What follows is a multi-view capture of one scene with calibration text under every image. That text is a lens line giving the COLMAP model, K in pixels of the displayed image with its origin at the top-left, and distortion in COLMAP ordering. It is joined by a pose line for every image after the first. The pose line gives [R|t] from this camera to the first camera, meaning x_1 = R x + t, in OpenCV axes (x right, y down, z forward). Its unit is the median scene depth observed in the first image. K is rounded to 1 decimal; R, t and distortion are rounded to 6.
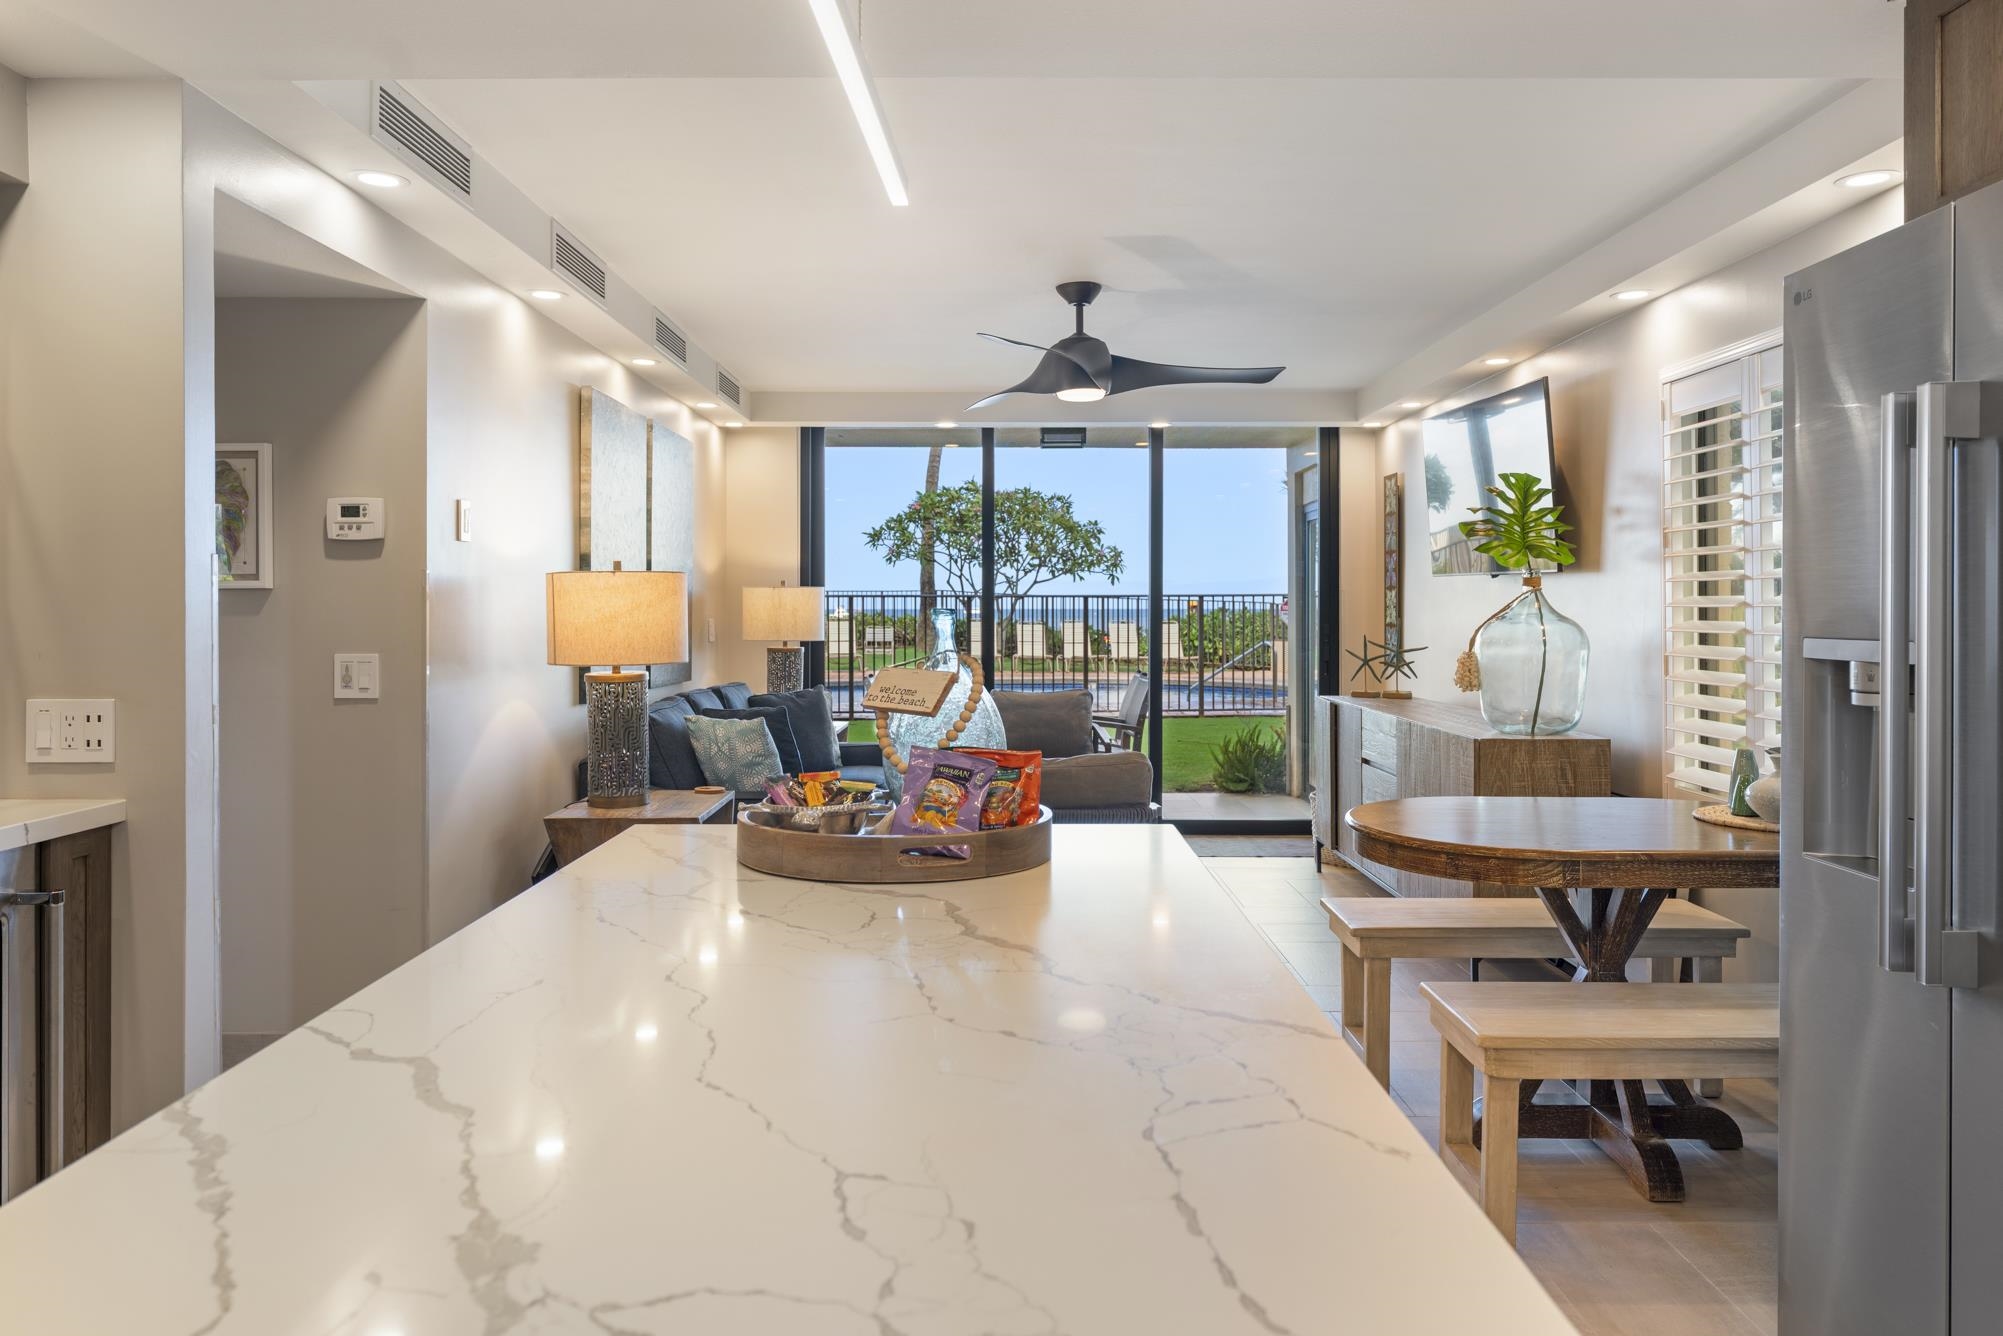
lens RADIAL K [[1370.0, 0, 989.7], [0, 1370.0, 657.5], [0, 0, 1]] dist [0.006610, -0.000127]
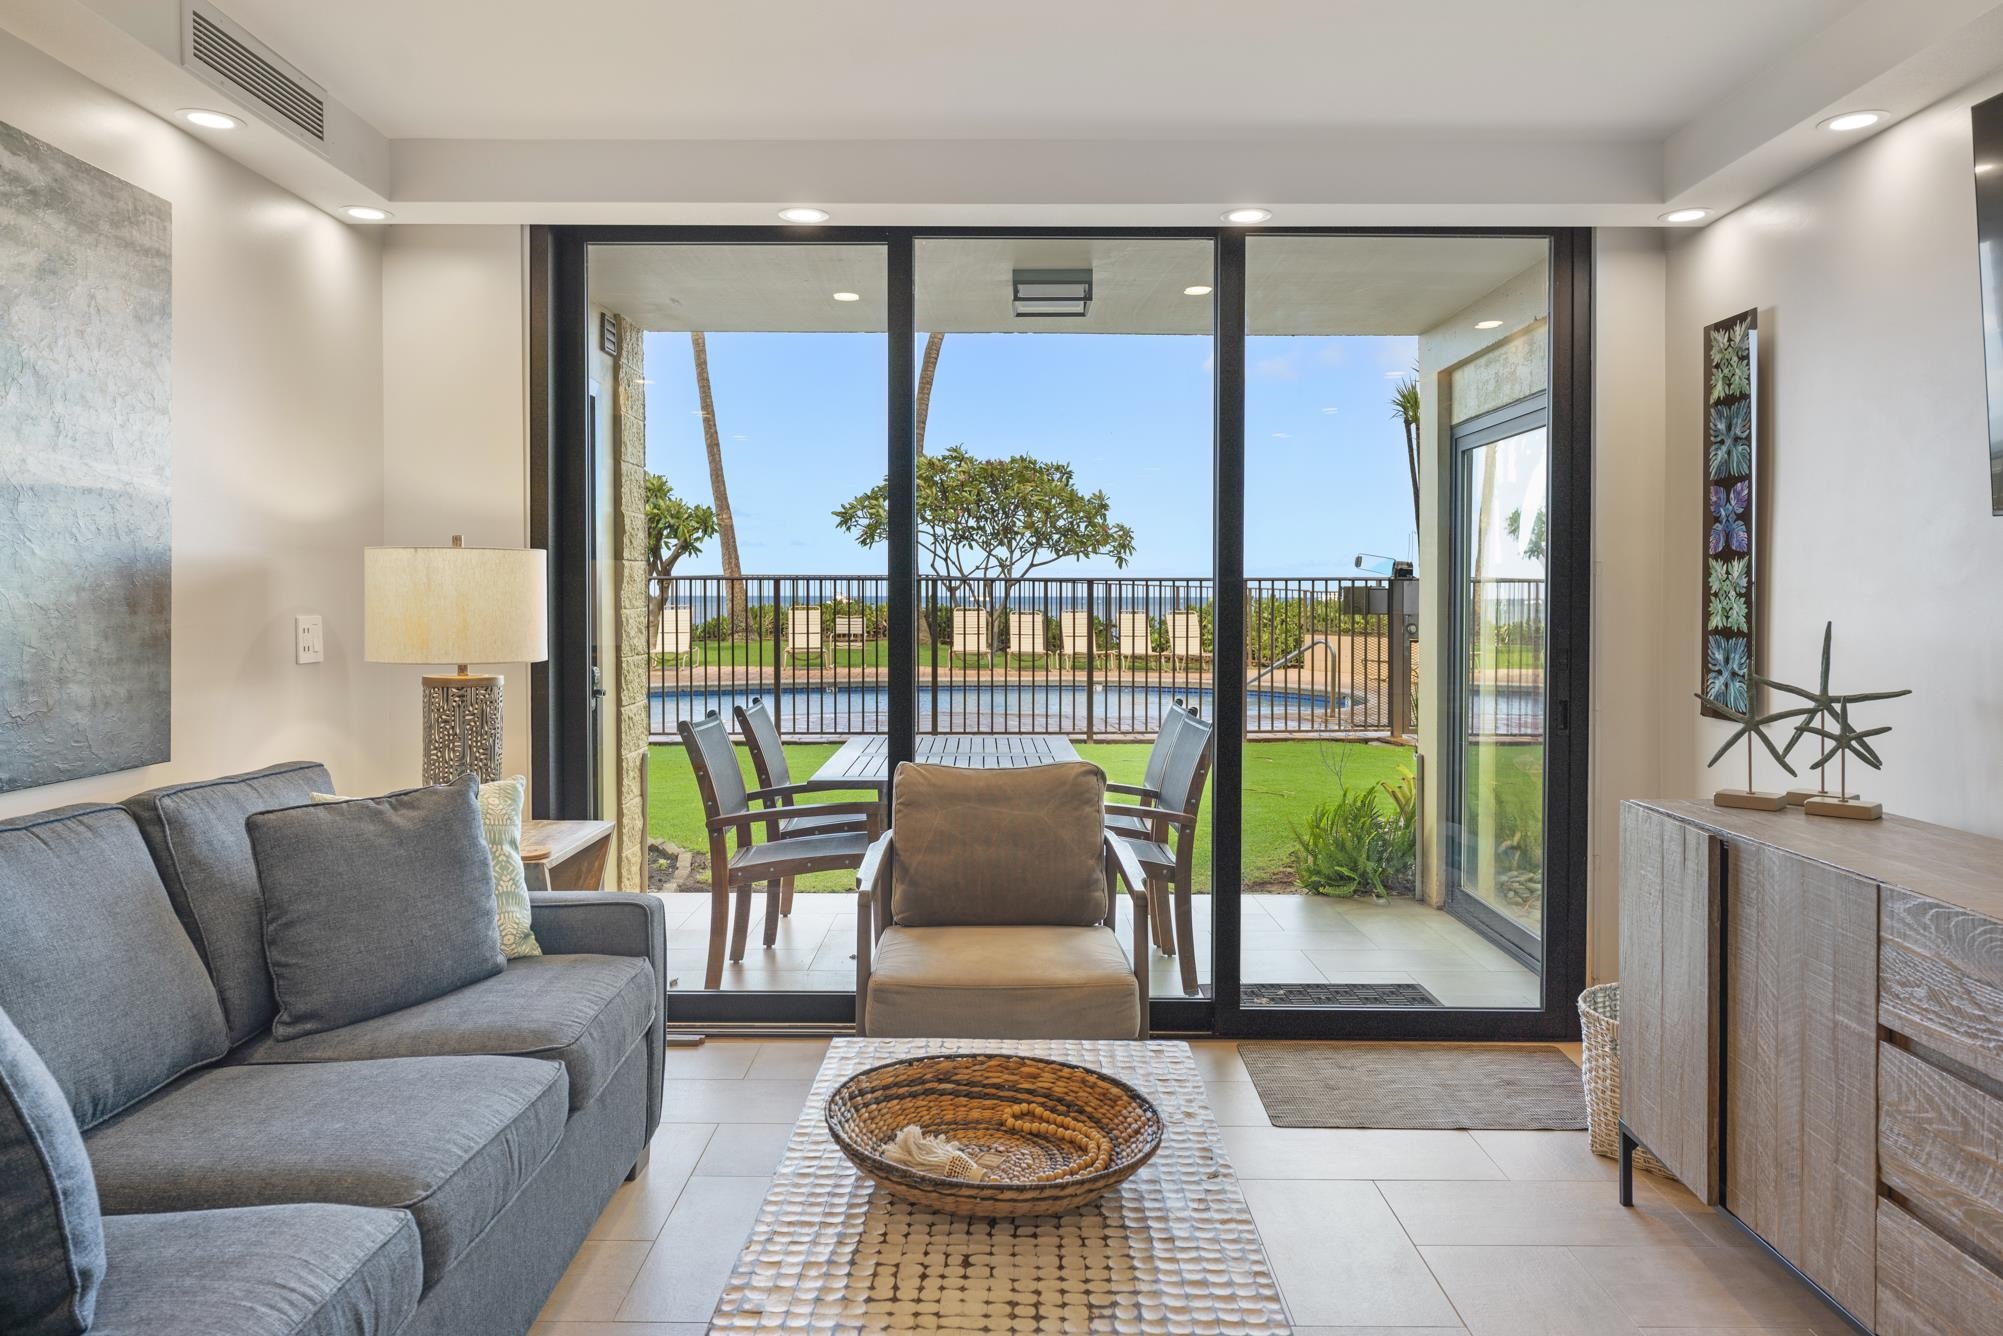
lens RADIAL K [[1370.0, 0, 1008.4], [0, 1370.0, 653.8], [0, 0, 1]] dist [0.006610, -0.000127]
pose [[0.999937, 0.001360, 0.011152, 0.038545], [-0.001438, 0.999975, 0.006944, -0.020708], [-0.011142, -0.006959, 0.999914, 0.565412]]
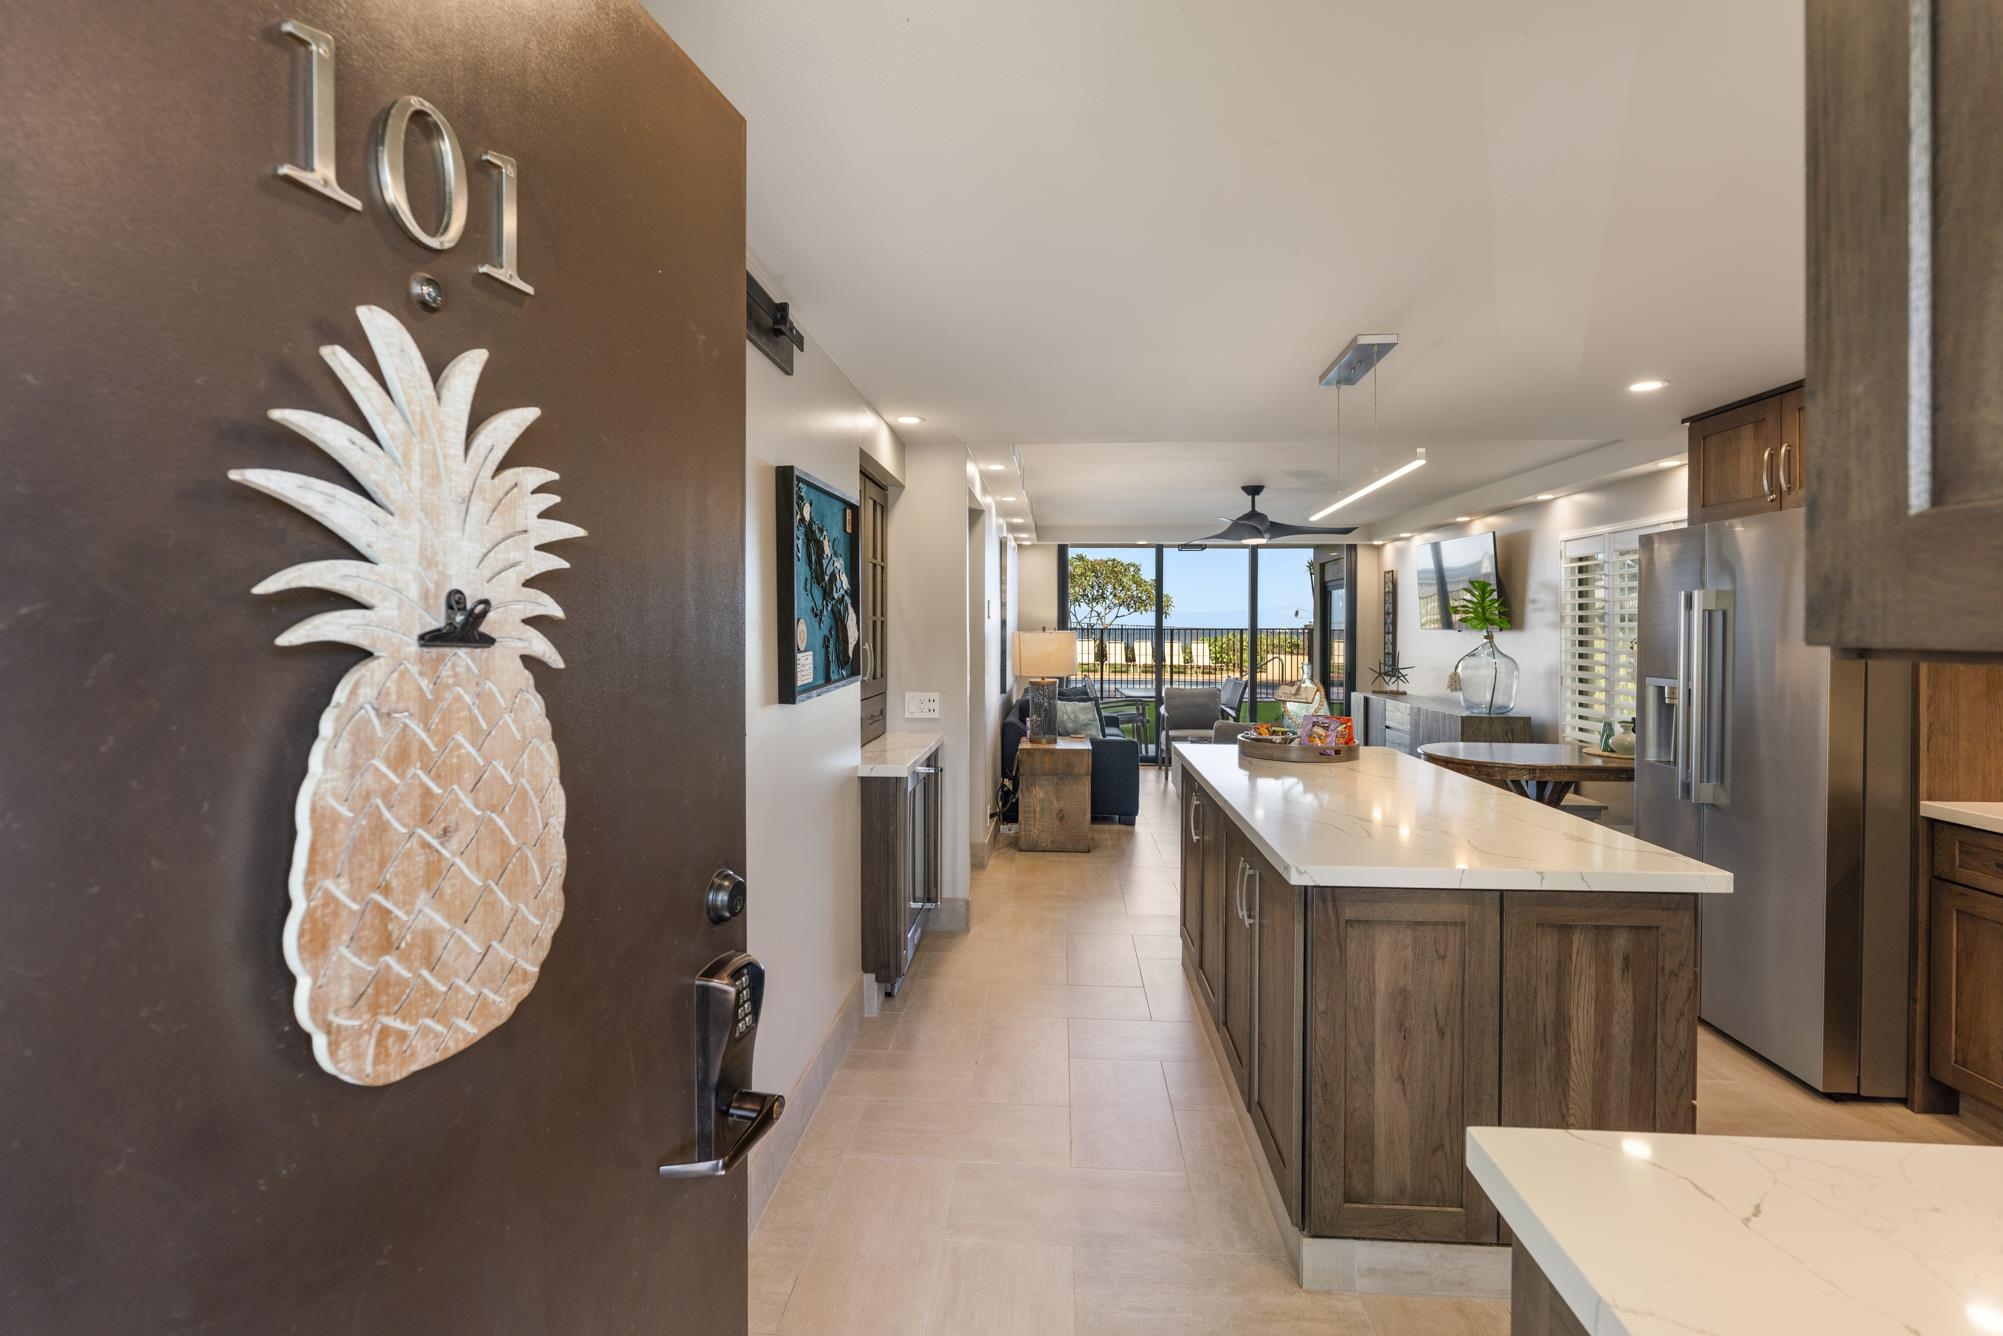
lens RADIAL K [[891.2, 0, 1001.9], [0, 891.2, 661.4], [0, 0, 1]] dist [-0.003886, -0.000810]
pose [[0.998058, 0.007670, -0.061820, -0.157971], [-0.007635, 0.999971, 0.000808, -0.010951], [0.061825, -0.000334, 0.998087, -0.228723]]
